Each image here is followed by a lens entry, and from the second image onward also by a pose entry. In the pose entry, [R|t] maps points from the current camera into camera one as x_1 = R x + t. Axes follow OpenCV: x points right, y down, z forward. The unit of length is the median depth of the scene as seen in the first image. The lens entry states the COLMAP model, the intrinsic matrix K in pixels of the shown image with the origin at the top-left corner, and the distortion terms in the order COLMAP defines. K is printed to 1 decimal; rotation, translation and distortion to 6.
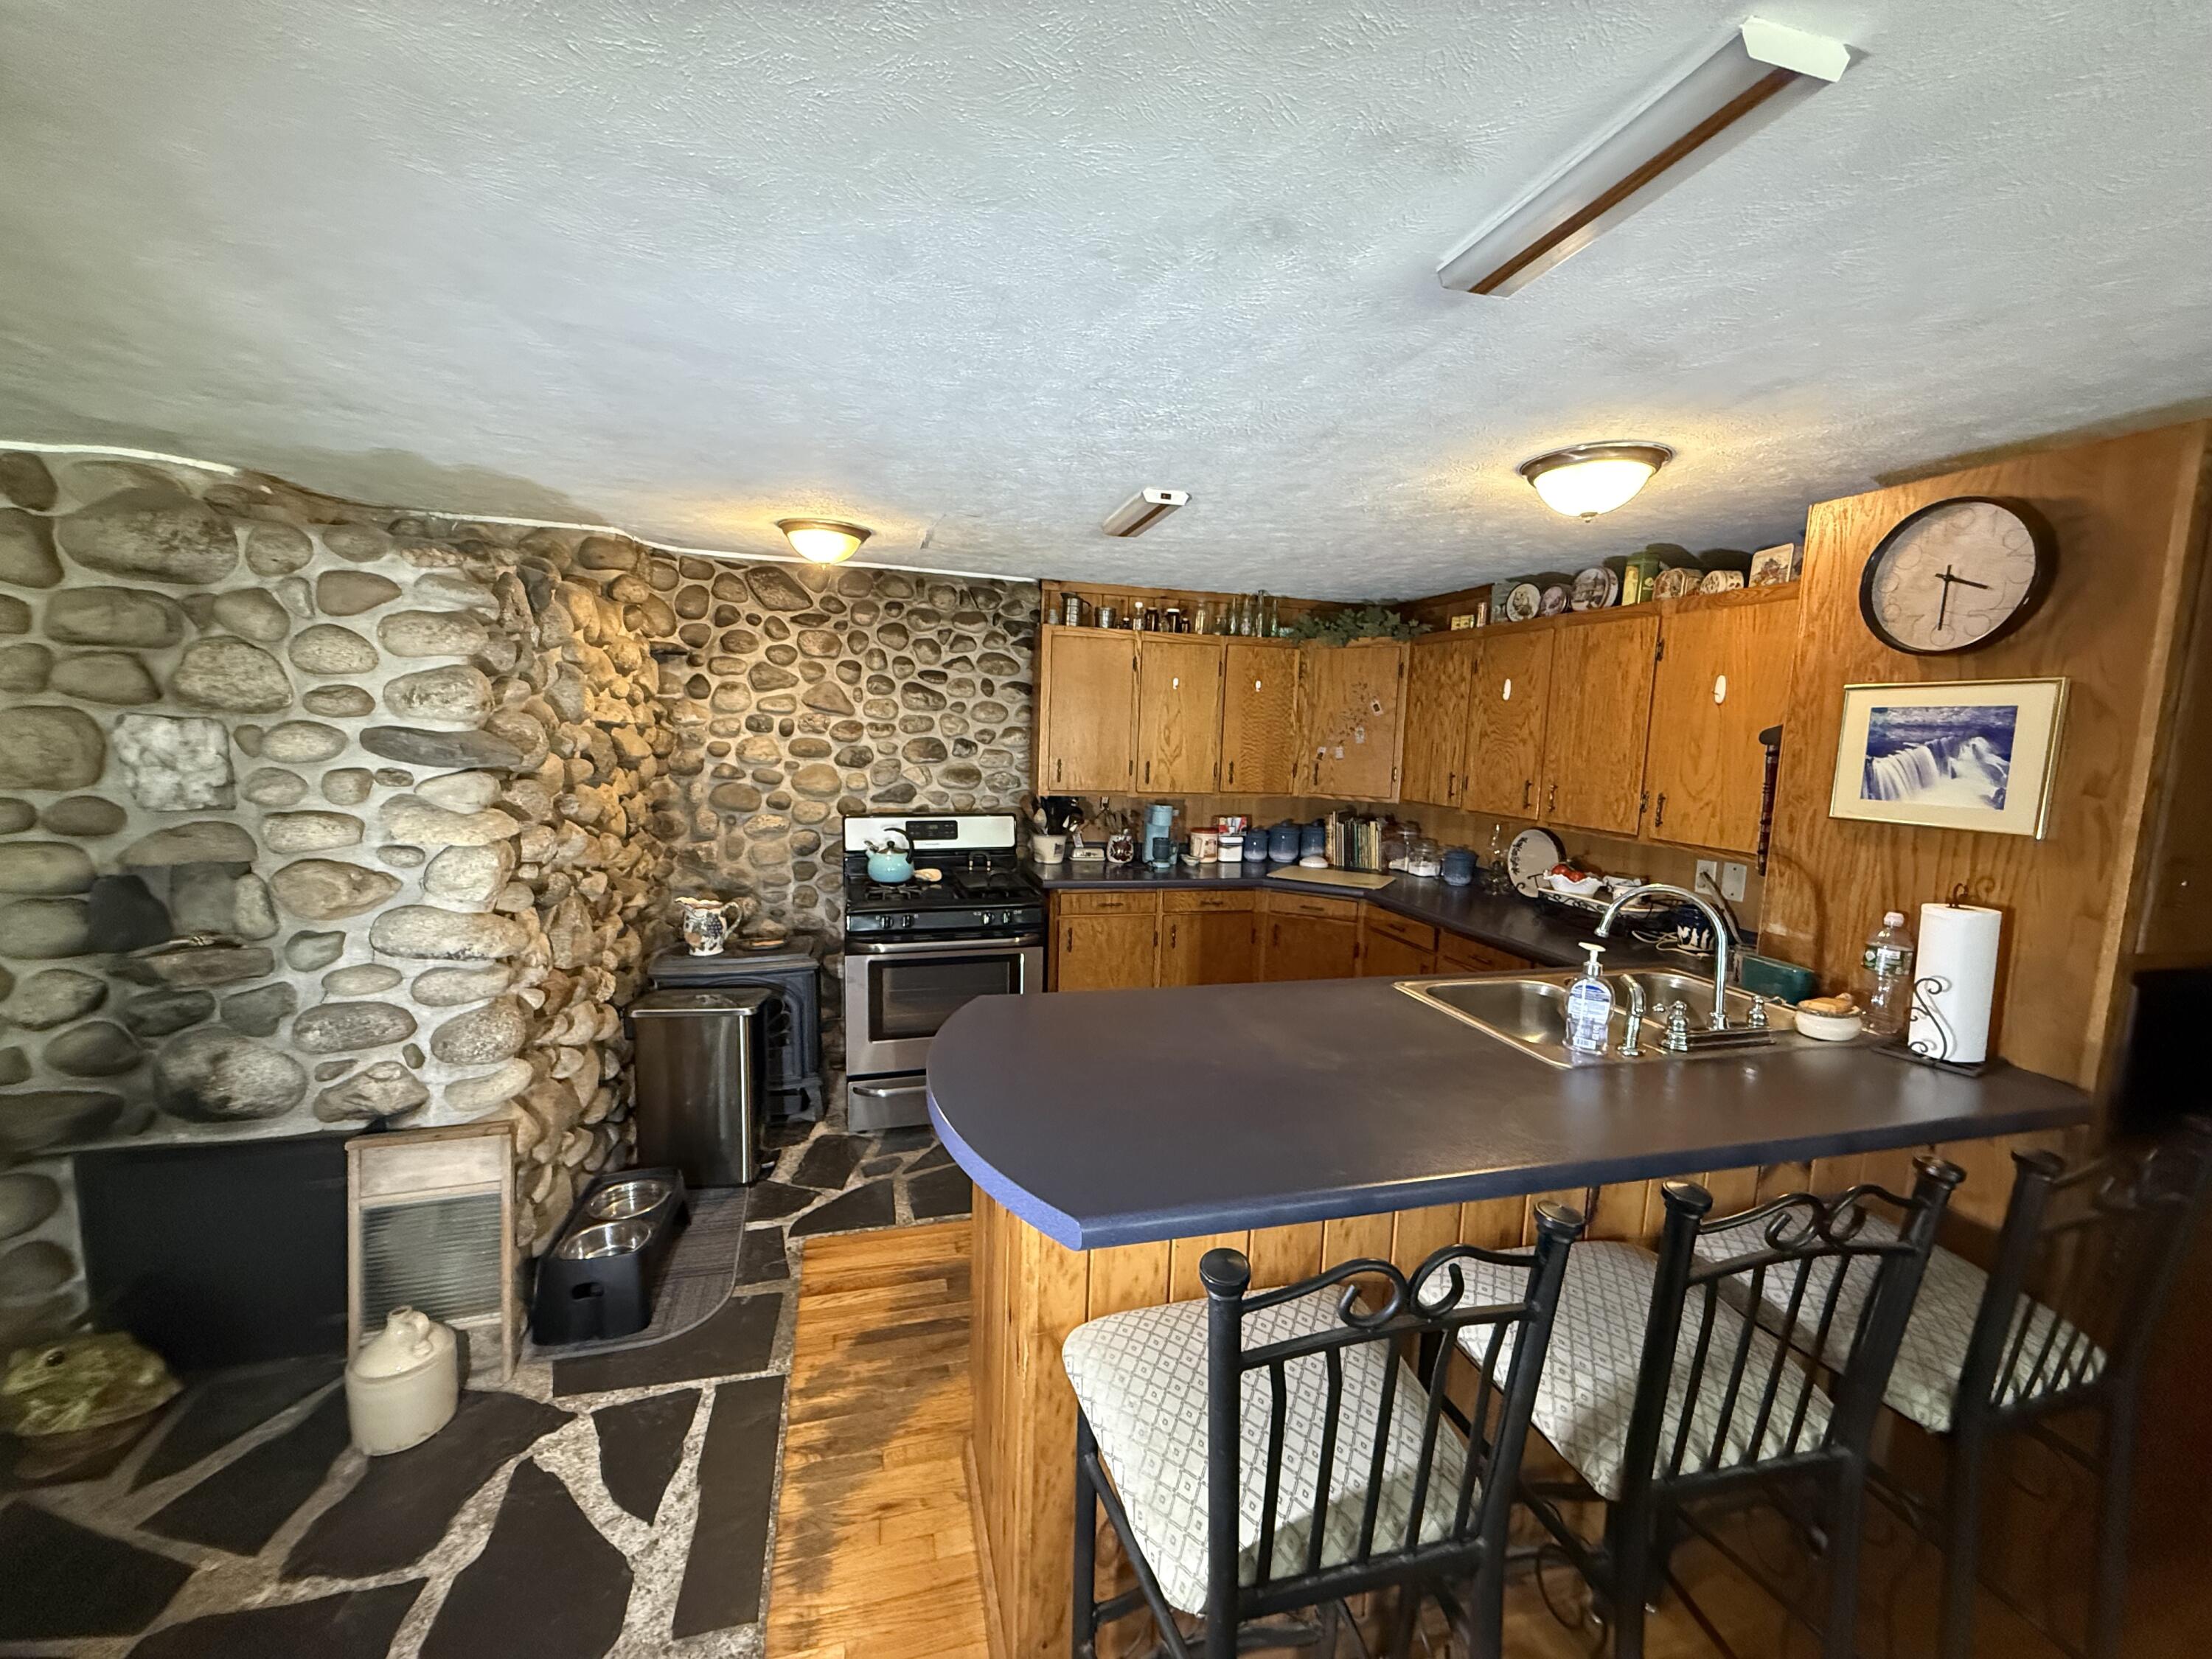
lens RADIAL K [[881.2, 0, 1102.2], [0, 881.2, 828.4], [0, 0, 1]] dist [-0.001434, 0.000641]
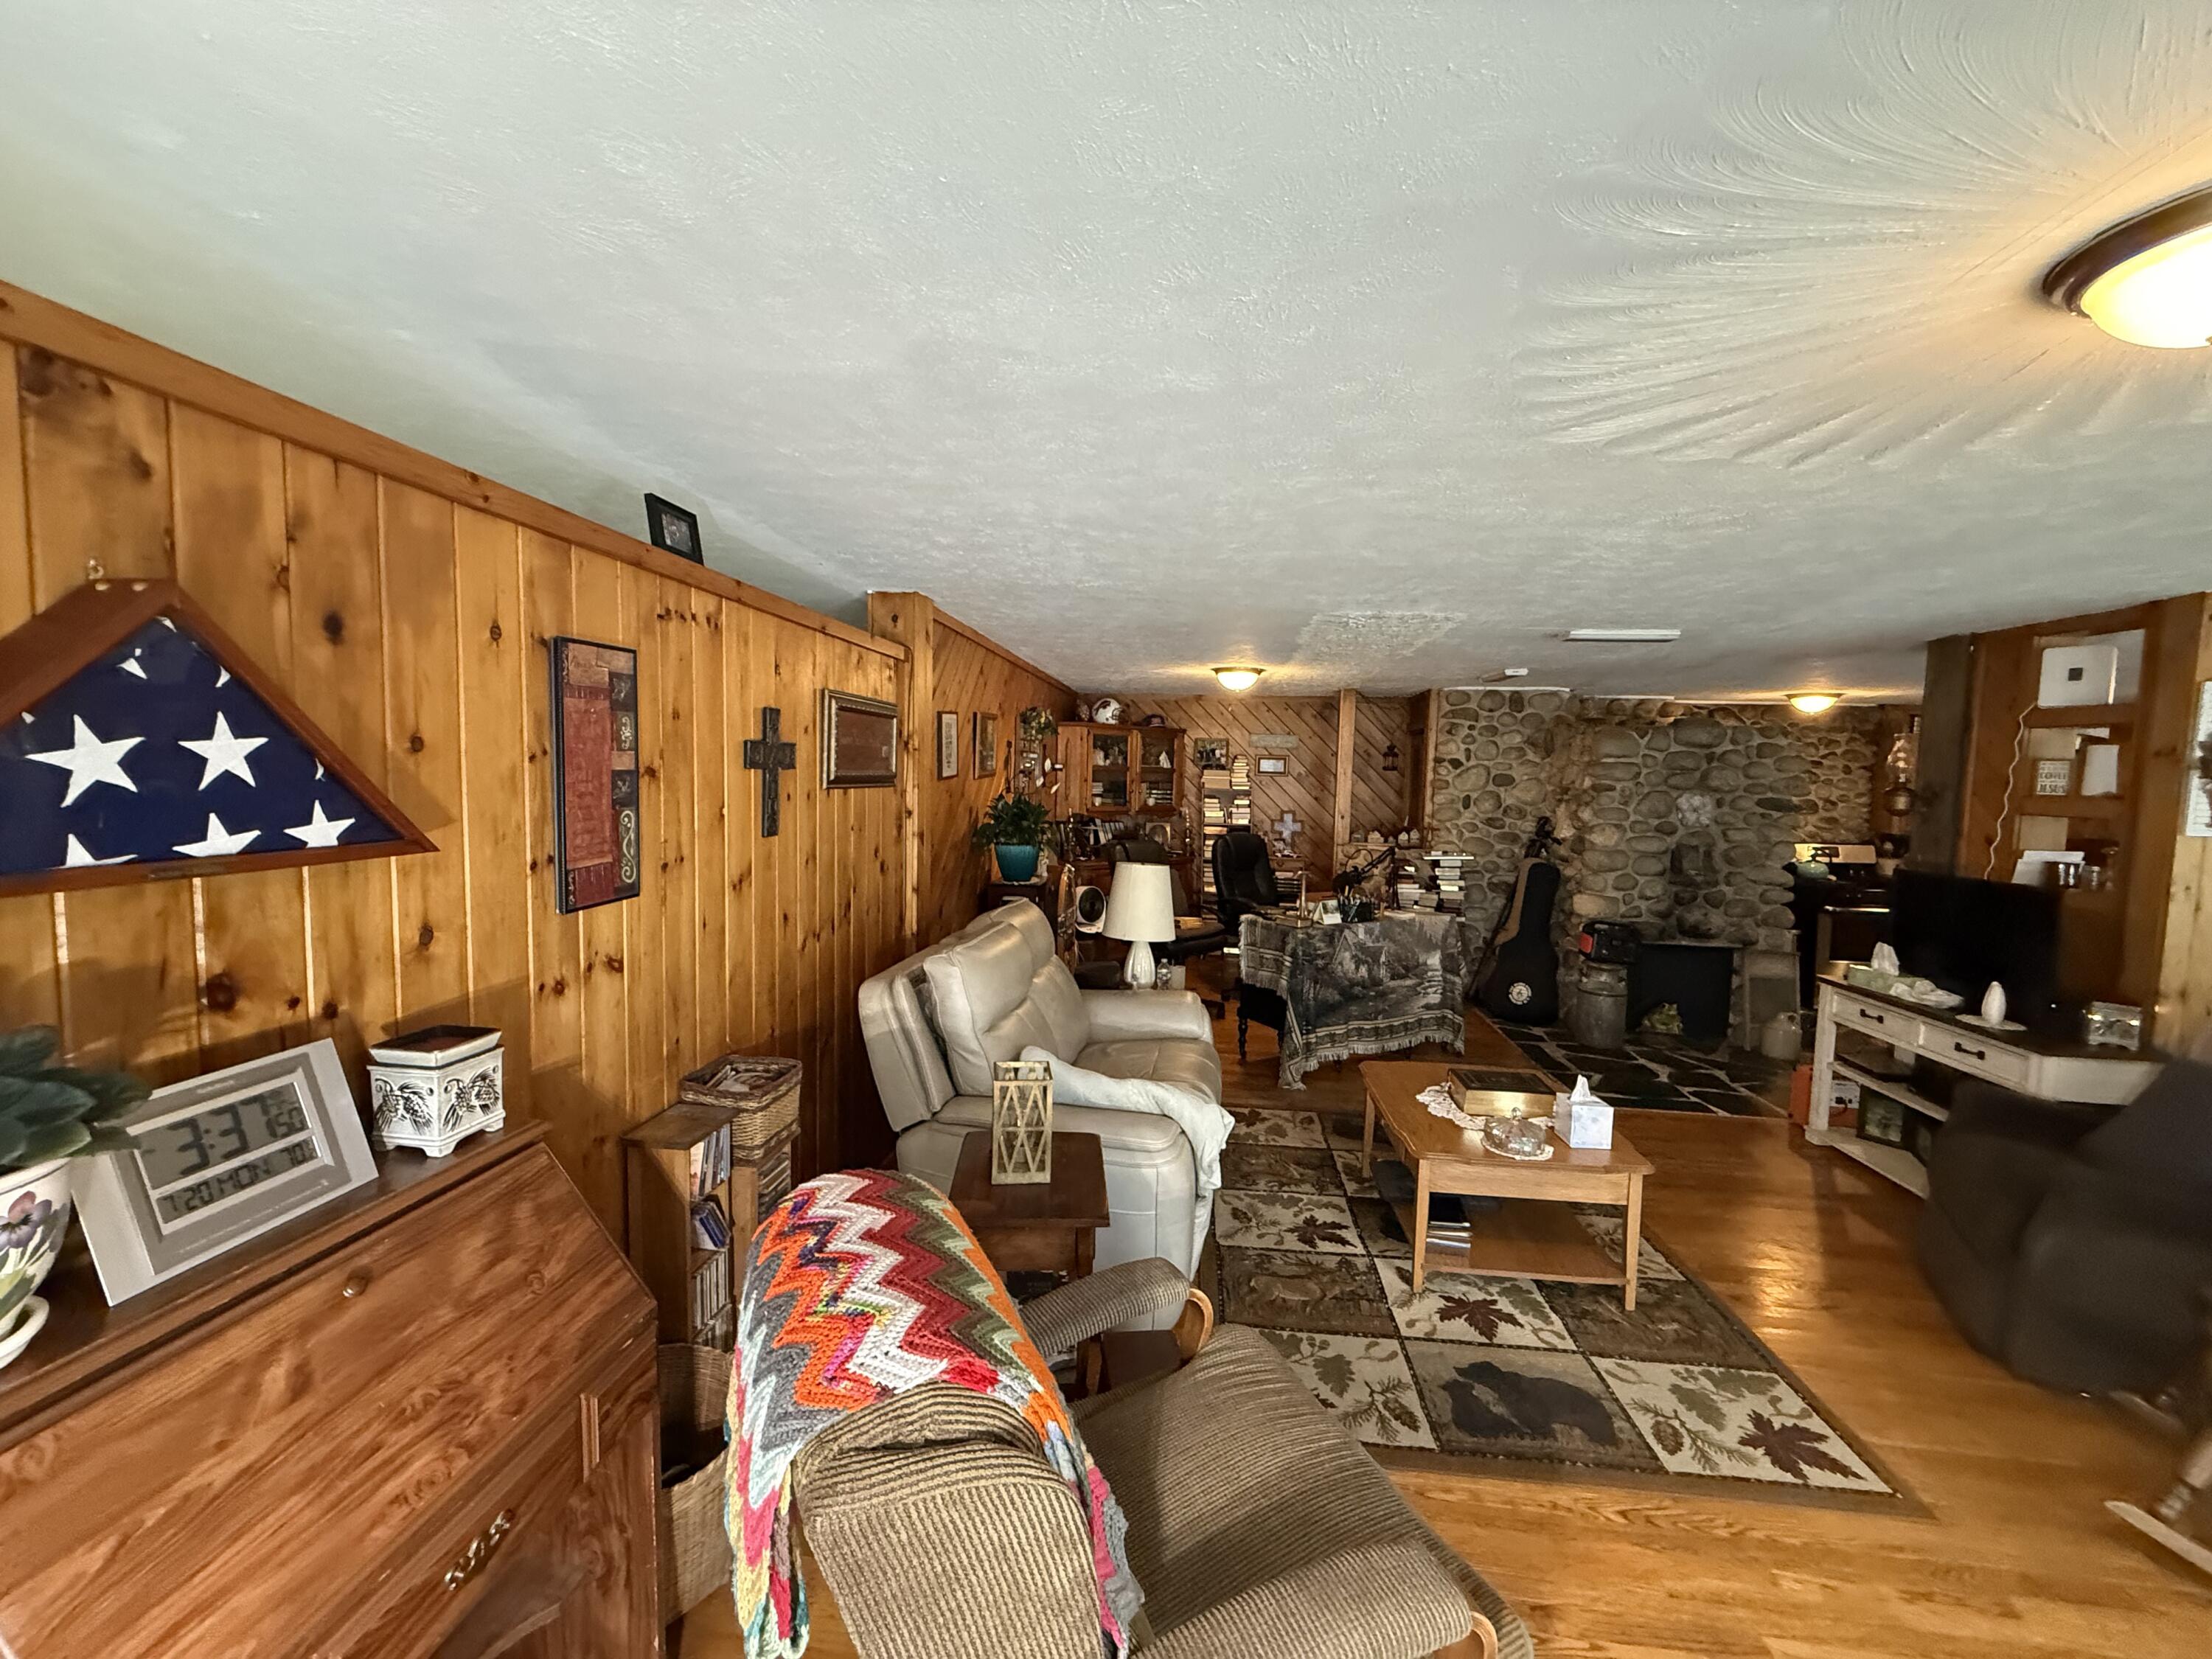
lens RADIAL K [[881.2, 0, 1101.4], [0, 881.2, 833.6], [0, 0, 1]] dist [-0.001434, 0.000641]
pose [[0.923167, 0.013661, -0.384156, -0.862503], [-0.036062, 0.998039, -0.051169, 0.108748], [0.382704, 0.061091, 0.921849, -1.186335]]
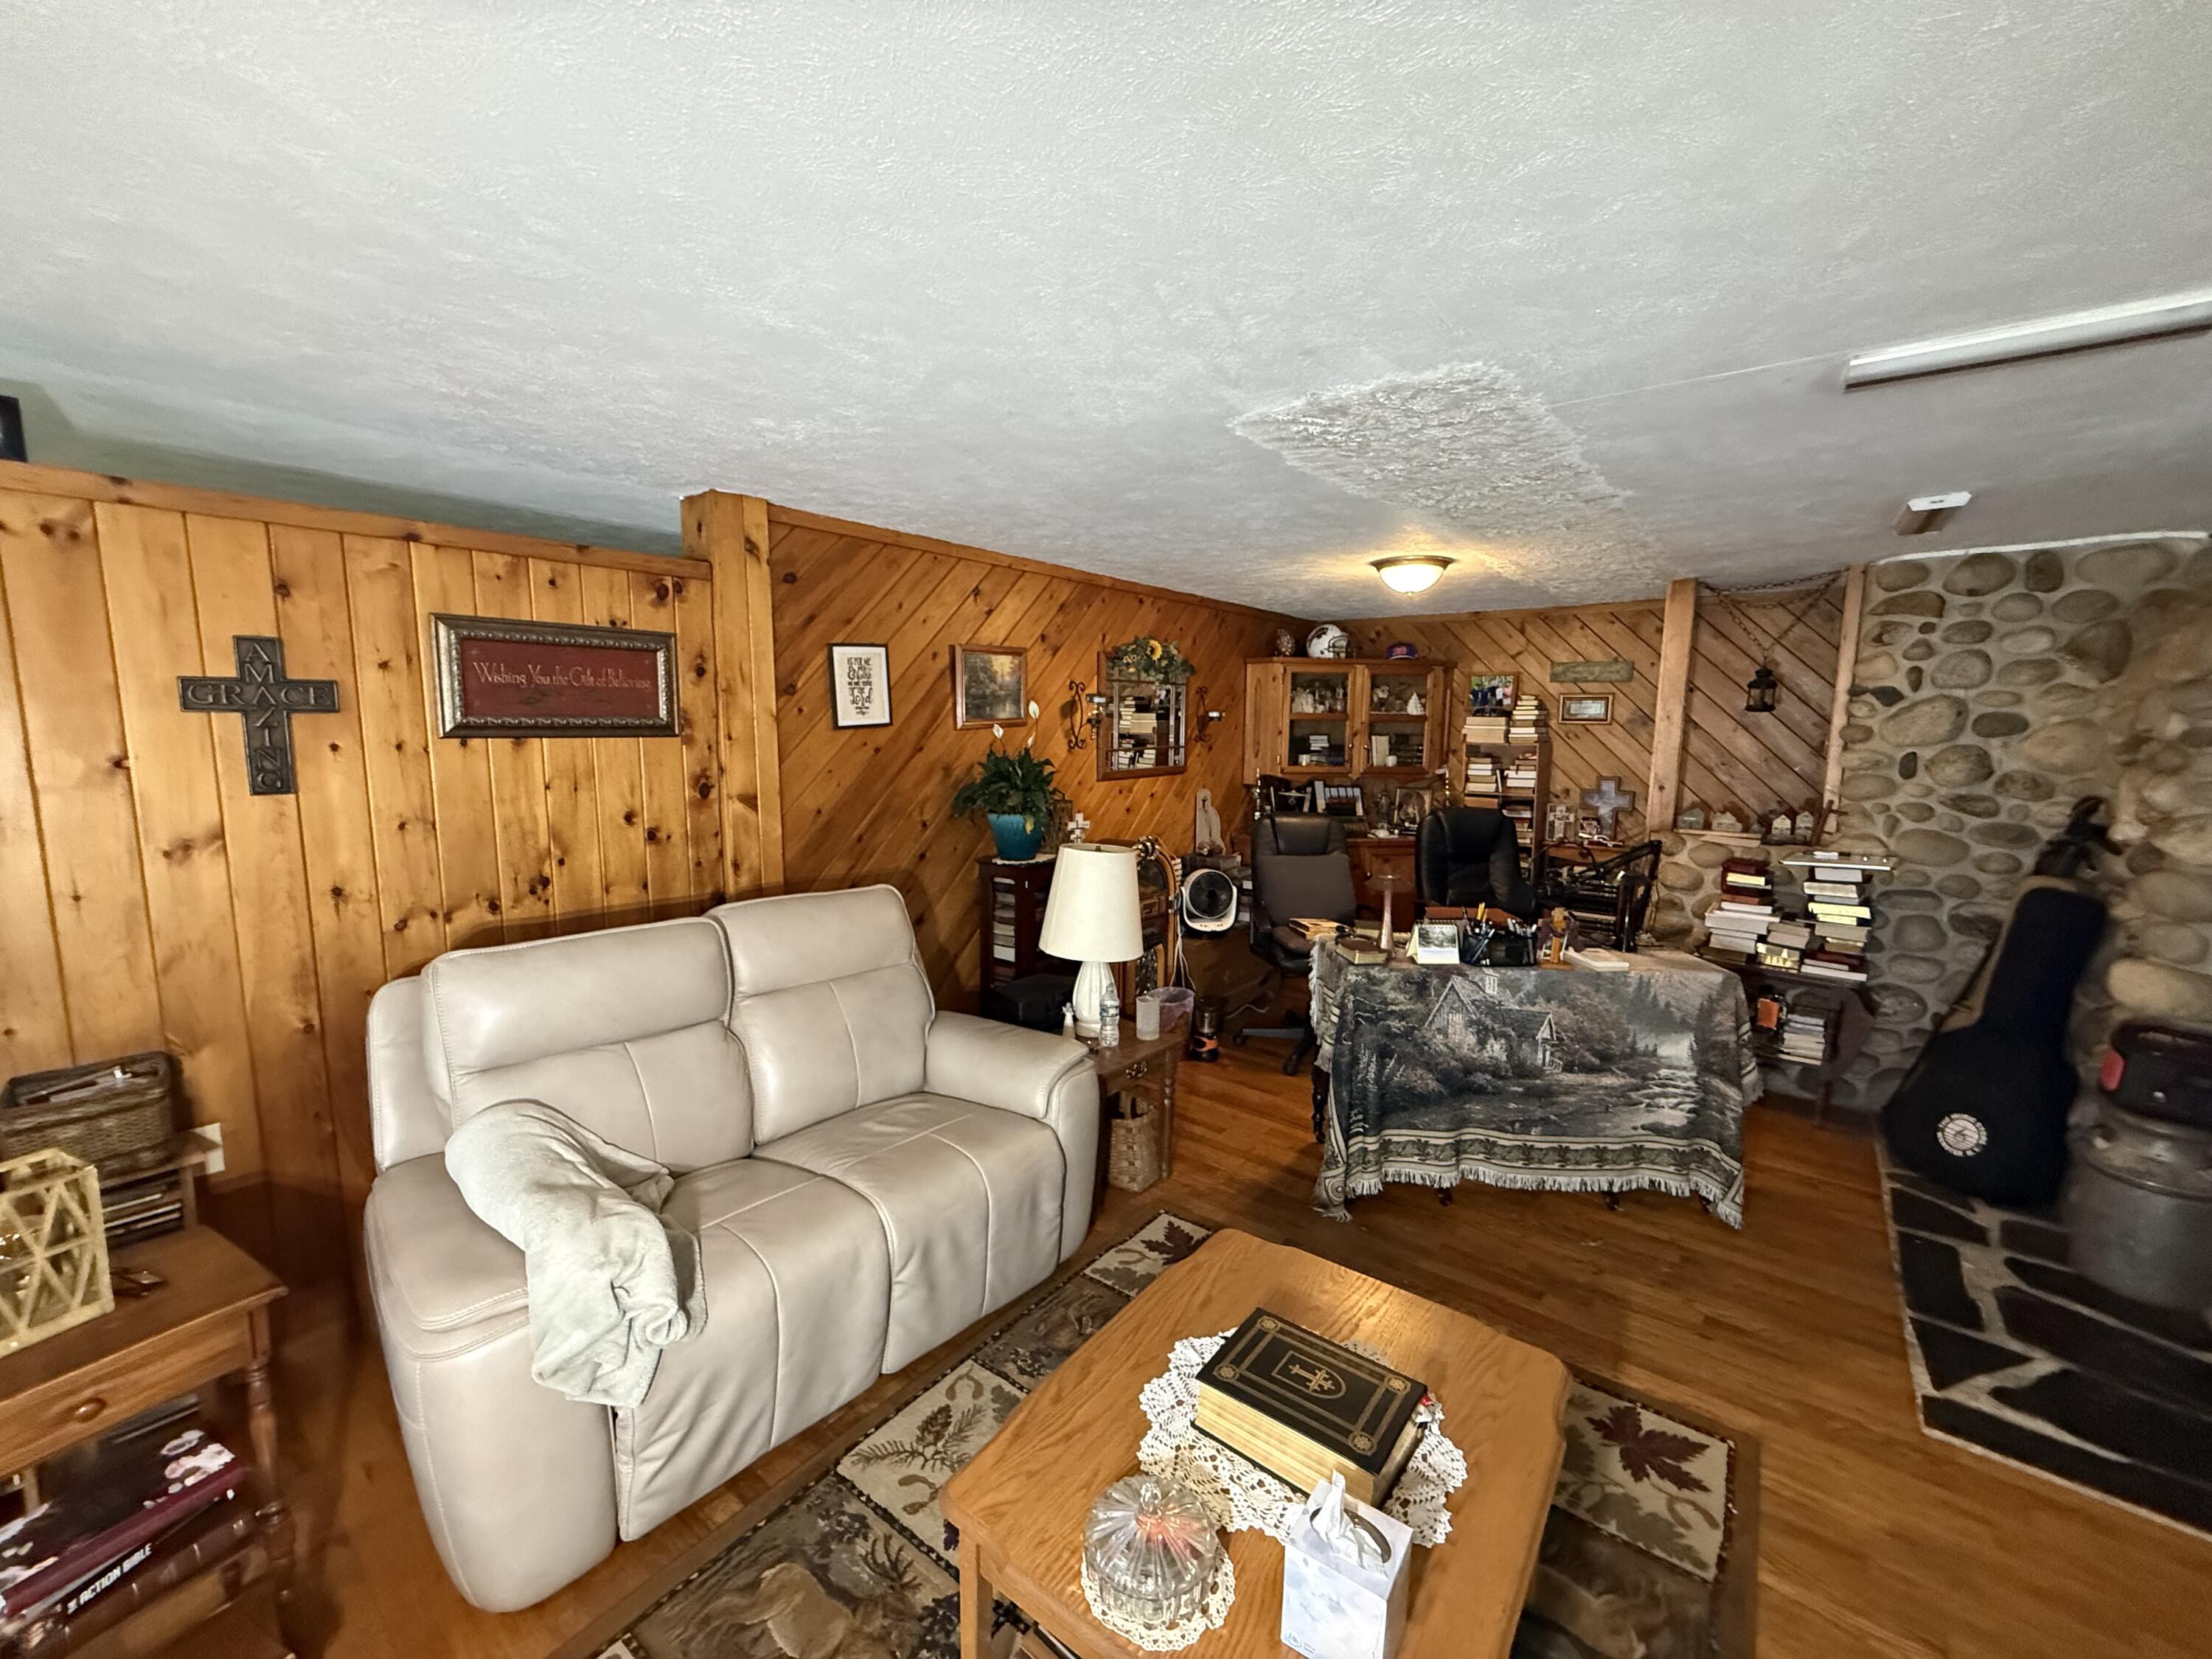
lens RADIAL K [[881.2, 0, 1099.6], [0, 881.2, 833.9], [0, 0, 1]] dist [-0.001434, 0.000641]
pose [[0.584450, 0.073356, -0.808107, -0.599027], [-0.084084, 0.996019, 0.029601, 0.050499], [0.807061, 0.050649, 0.588292, -0.574263]]
